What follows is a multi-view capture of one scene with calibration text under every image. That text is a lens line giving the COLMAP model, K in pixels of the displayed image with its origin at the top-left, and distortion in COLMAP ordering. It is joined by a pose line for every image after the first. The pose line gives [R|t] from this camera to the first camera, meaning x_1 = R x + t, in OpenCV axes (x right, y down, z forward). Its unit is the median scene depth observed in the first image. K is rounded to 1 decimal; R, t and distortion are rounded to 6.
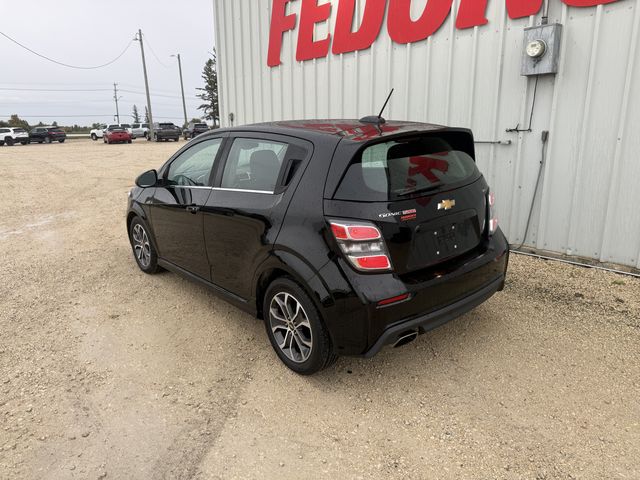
lens RADIAL K [[449.9, 0, 320.0], [0, 449.9, 240.0], [0, 0, 1]] dist [0.005392, -0.004885]
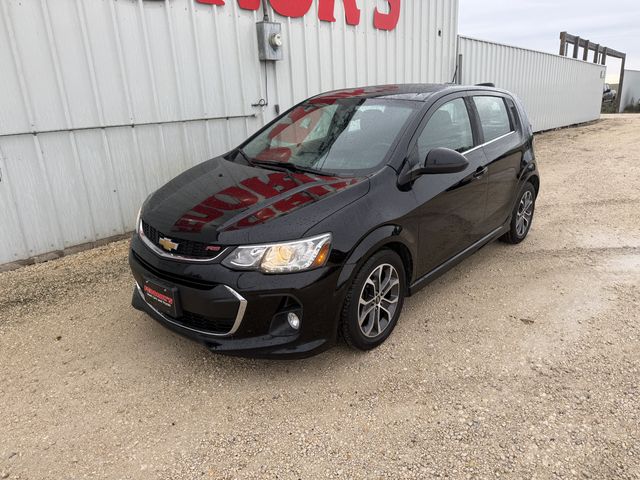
lens RADIAL K [[486.3, 0, 320.0], [0, 486.3, 240.0], [0, 0, 1]] dist [0.038882, -0.006234]
pose [[-0.189766, -0.256308, 0.947784, -1.108868], [0.283136, 0.910030, 0.302787, -0.313885], [-0.940119, 0.325810, -0.100123, 1.303382]]
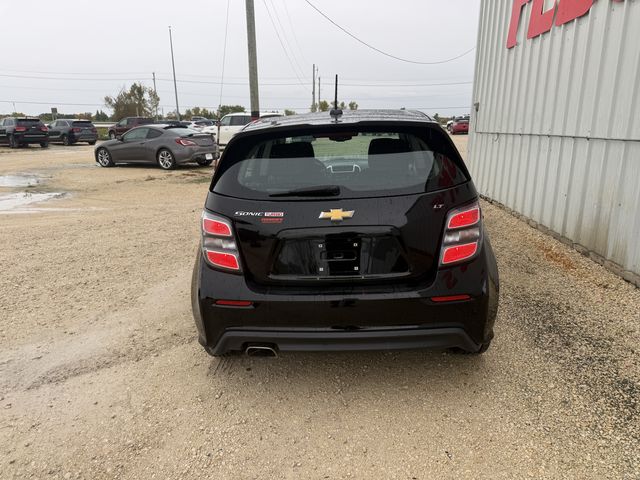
lens RADIAL K [[449.9, 0, 320.0], [0, 449.9, 240.0], [0, 0, 1]] dist [0.005392, -0.004885]
pose [[0.729100, 0.179479, -0.660455, 0.549481], [-0.166431, 0.982530, 0.083274, -0.065142], [0.663863, 0.049205, 0.746234, 0.249294]]
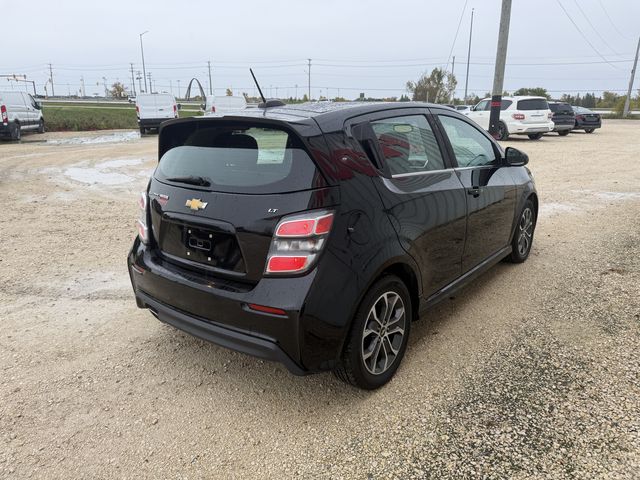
lens RADIAL K [[449.9, 0, 320.0], [0, 449.9, 240.0], [0, 0, 1]] dist [0.005392, -0.004885]
pose [[0.195494, 0.290038, -0.936835, 0.786265], [-0.241473, 0.940093, 0.240658, -0.190098], [0.950512, 0.179173, 0.253819, 0.691544]]
